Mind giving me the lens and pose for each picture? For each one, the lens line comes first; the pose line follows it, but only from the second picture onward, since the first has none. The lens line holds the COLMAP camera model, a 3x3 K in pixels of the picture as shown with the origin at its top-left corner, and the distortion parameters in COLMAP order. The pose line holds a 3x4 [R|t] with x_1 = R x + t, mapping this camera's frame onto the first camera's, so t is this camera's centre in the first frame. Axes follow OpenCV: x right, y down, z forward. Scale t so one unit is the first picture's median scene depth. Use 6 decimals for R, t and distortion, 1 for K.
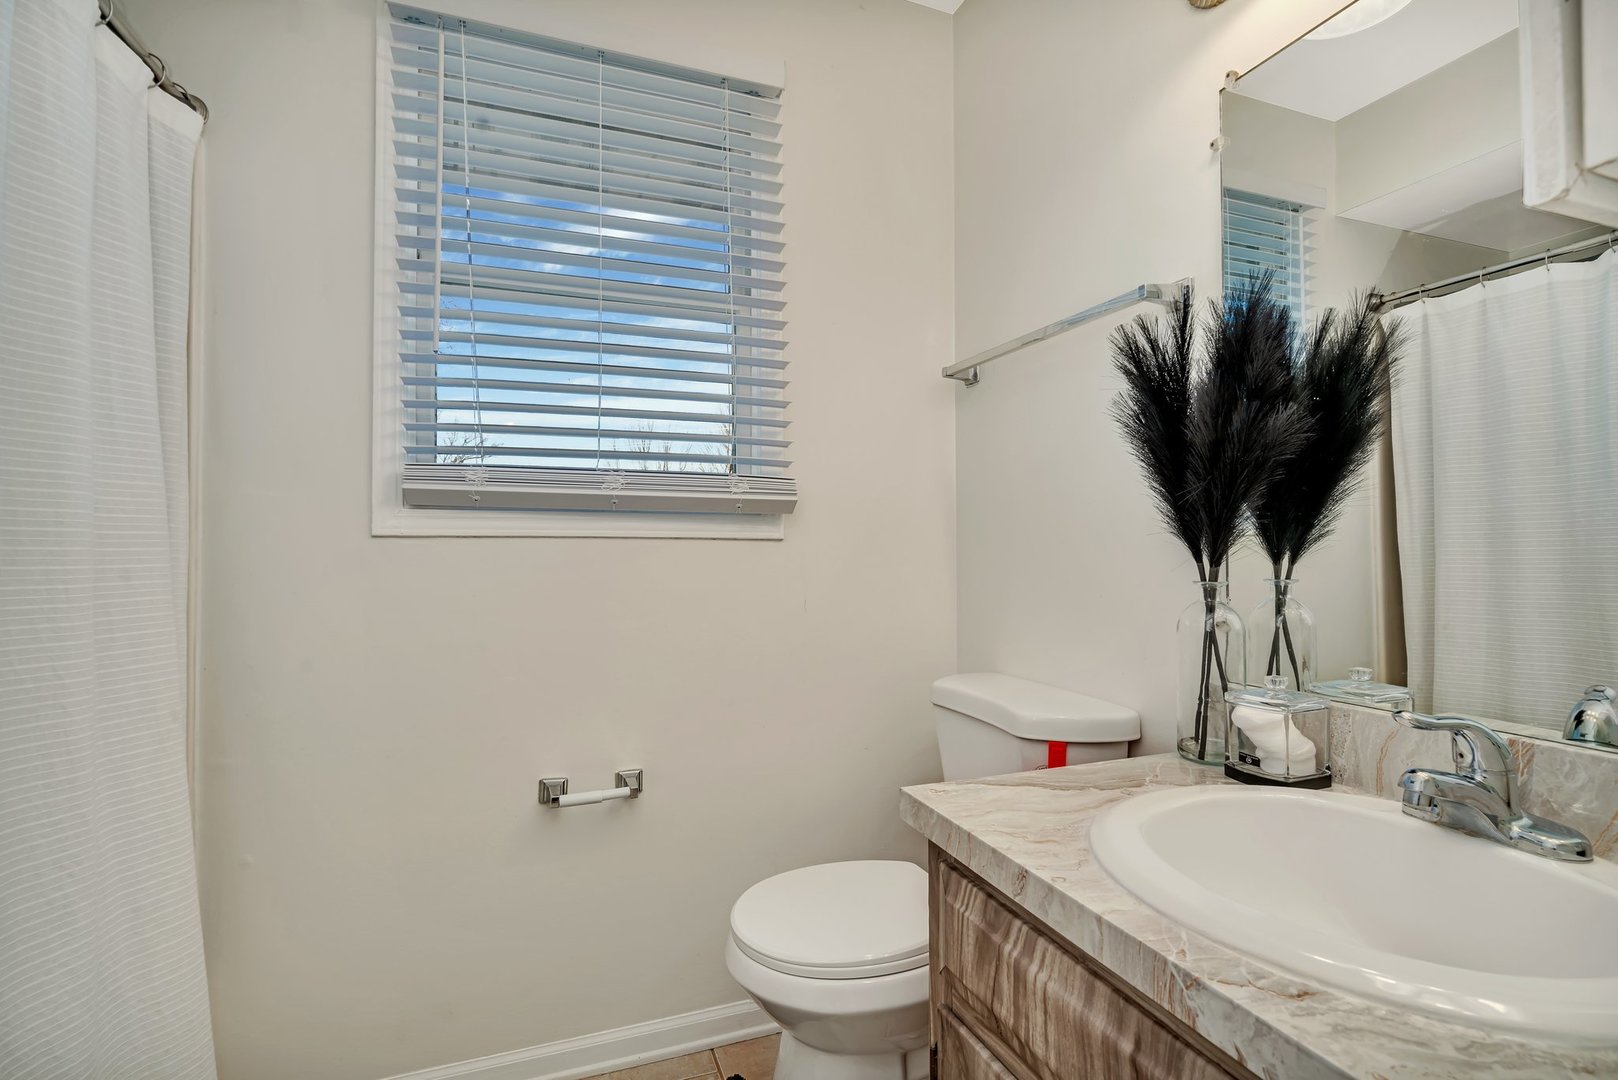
lens RADIAL K [[751.7, 0, 808.6], [0, 751.7, 540.7], [0, 0, 1]] dist [-0.000247, 0.000061]
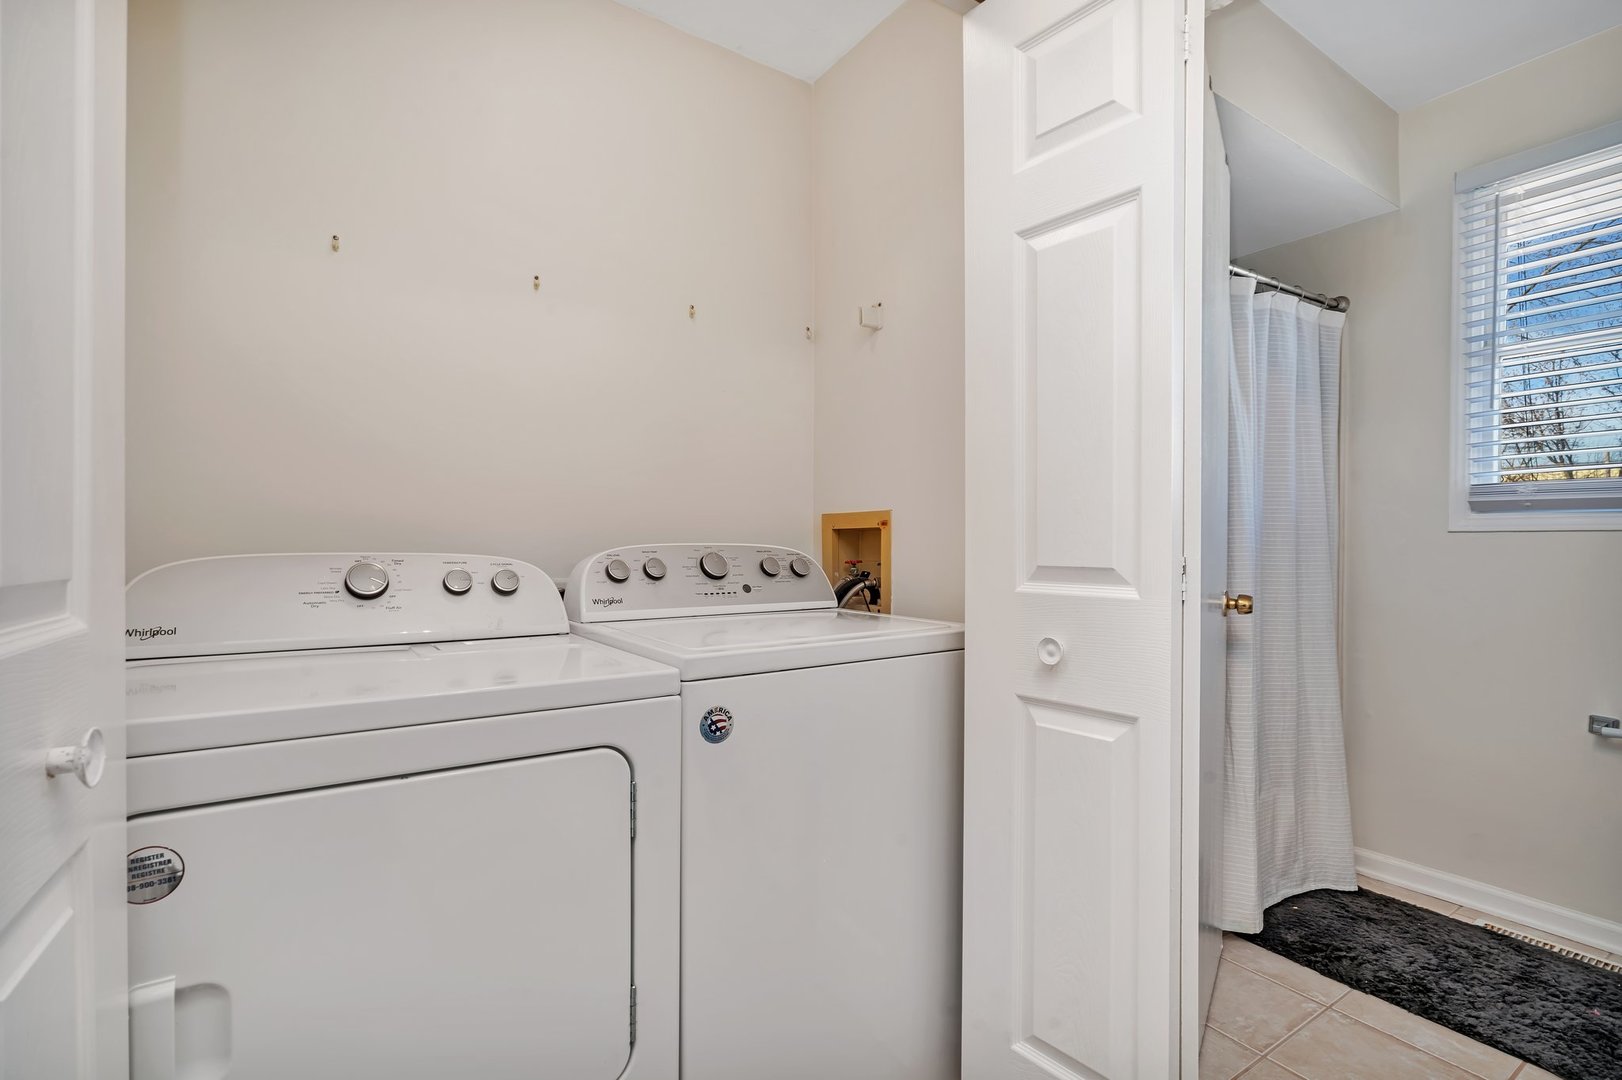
lens RADIAL K [[753.5, 0, 809.5], [0, 753.5, 541.8], [0, 0, 1]] dist [-0.000247, 0.000061]
pose [[0.263645, 0.007612, -0.964590, 0.592820], [0.004504, 0.999948, 0.009123, -0.004114], [0.964609, -0.006750, 0.263597, -0.713128]]
